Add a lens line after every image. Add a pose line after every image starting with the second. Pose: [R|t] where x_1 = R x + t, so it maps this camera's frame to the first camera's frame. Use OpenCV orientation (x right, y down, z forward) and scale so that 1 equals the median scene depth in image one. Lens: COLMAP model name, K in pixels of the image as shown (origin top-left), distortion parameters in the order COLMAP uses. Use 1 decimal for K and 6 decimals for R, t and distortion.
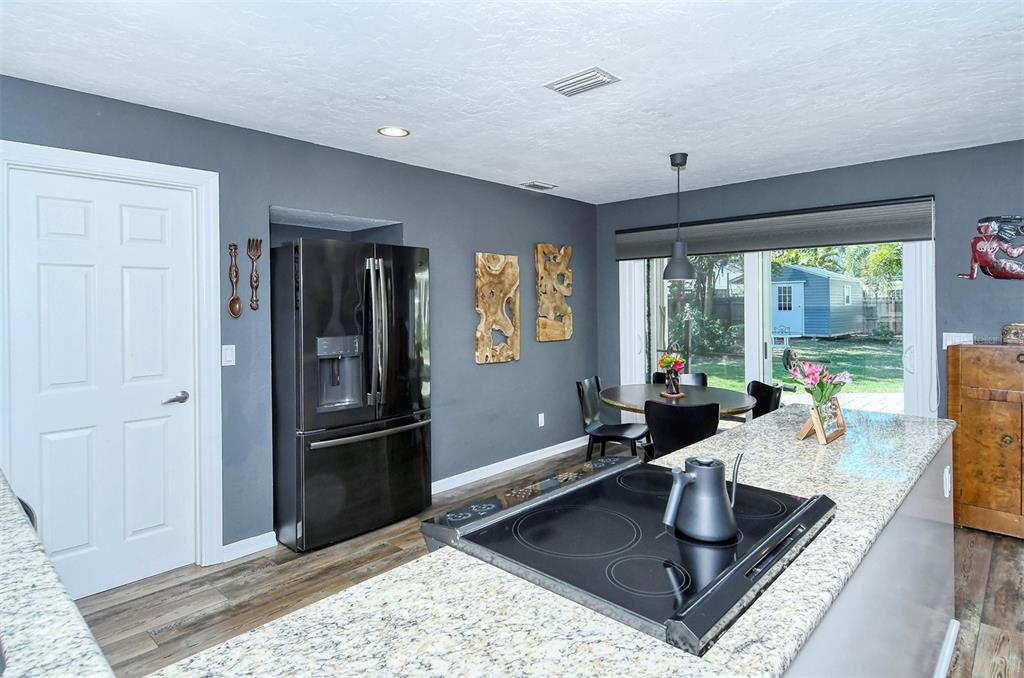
lens RADIAL K [[553.3, 0, 517.1], [0, 553.3, 300.5], [0, 0, 1]] dist [0.000093, -0.000460]
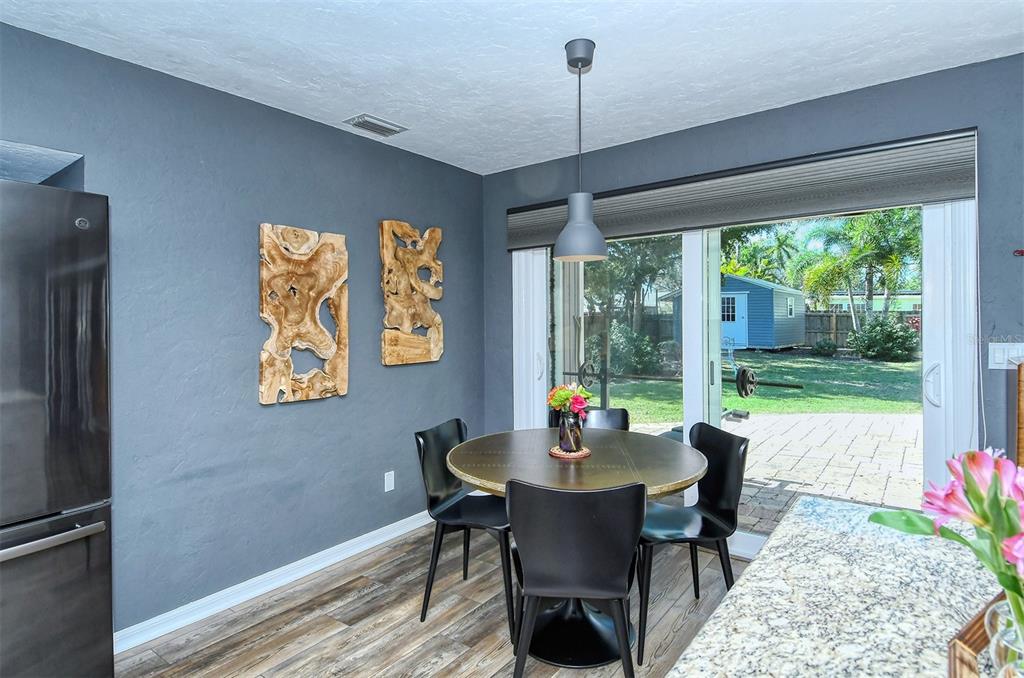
lens RADIAL K [[533.4, 0, 511.2], [0, 533.4, 327.2], [0, 0, 1]] dist [0.005834, 0.000079]
pose [[0.996471, -0.006010, 0.083718, 0.145393], [0.005039, 0.999918, 0.011807, 0.021957], [-0.083782, -0.011344, 0.996420, 0.362317]]
